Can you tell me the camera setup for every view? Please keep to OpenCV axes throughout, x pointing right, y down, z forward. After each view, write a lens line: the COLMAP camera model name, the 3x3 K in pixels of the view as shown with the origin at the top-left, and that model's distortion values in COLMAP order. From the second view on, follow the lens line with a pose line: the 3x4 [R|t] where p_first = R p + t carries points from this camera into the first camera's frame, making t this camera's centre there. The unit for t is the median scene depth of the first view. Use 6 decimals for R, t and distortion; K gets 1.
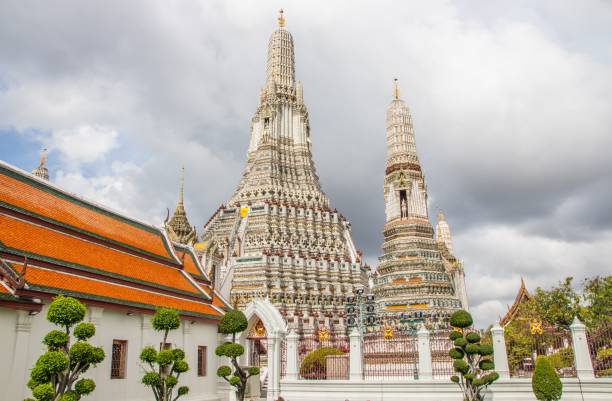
lens RADIAL K [[478.4, 0, 306.0], [0, 478.4, 200.5], [0, 0, 1]] dist [-0.096797, 0.000657]
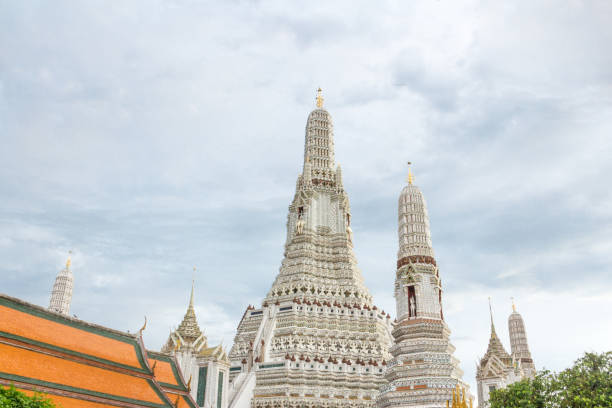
lens RADIAL K [[552.7, 0, 317.3], [0, 552.7, 224.9], [0, 0, 1]] dist [-0.144055, 0.005507]
pose [[0.987760, -0.054849, -0.146022, 0.131707], [0.036998, 0.991807, -0.122268, -0.011544], [0.151532, 0.115369, 0.981697, -0.043808]]
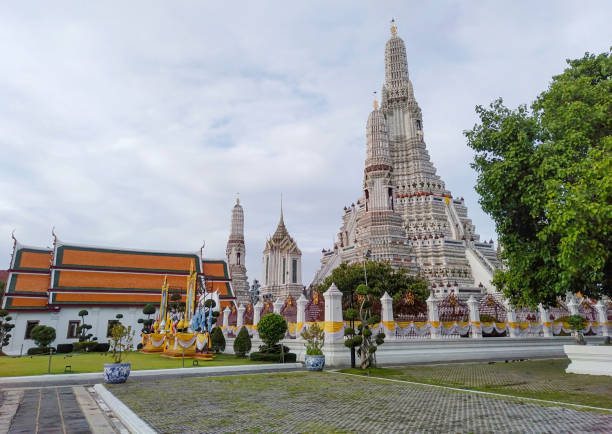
lens RADIAL K [[441.1, 0, 307.0], [0, 441.1, 200.9], [0, 0, 1]] dist [0.028001, -0.000430]
pose [[0.758679, -0.187586, -0.623873, 0.570426], [0.220534, 0.975059, -0.024994, 0.000768], [0.613001, -0.118623, 0.781126, -0.009108]]
